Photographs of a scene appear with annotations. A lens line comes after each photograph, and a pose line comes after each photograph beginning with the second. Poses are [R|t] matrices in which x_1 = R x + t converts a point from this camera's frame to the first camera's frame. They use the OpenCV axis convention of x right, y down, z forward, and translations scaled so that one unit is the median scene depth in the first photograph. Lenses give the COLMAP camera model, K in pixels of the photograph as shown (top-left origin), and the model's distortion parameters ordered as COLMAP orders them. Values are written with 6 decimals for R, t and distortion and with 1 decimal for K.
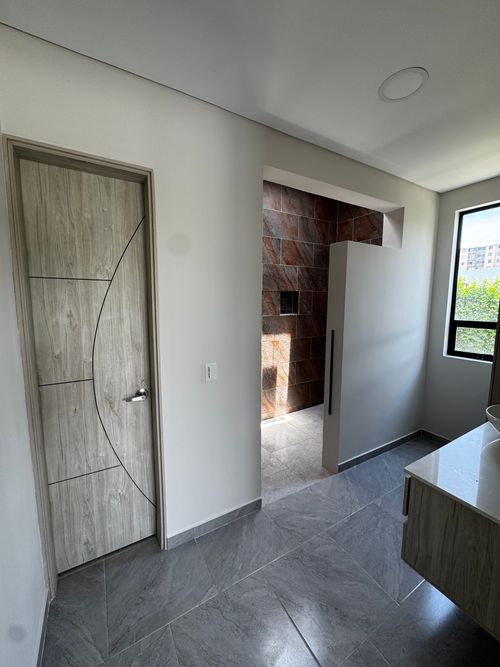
lens RADIAL K [[267.1, 0, 250.0], [0, 267.1, 333.5], [0, 0, 1]] dist [-0.002366, -0.000112]
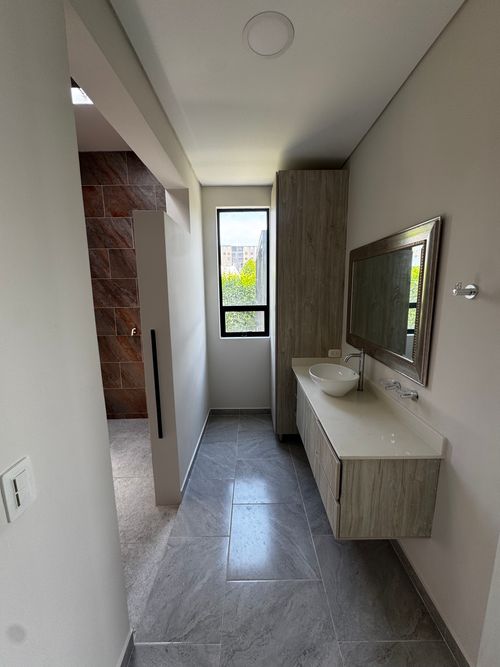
lens RADIAL K [[267.1, 0, 250.0], [0, 267.1, 333.5], [0, 0, 1]] dist [-0.002366, -0.000112]
pose [[0.507012, -0.153650, 0.848134, -0.172694], [0.122157, 0.986860, 0.105757, -0.044690], [-0.853239, 0.049986, 0.519119, 0.344290]]
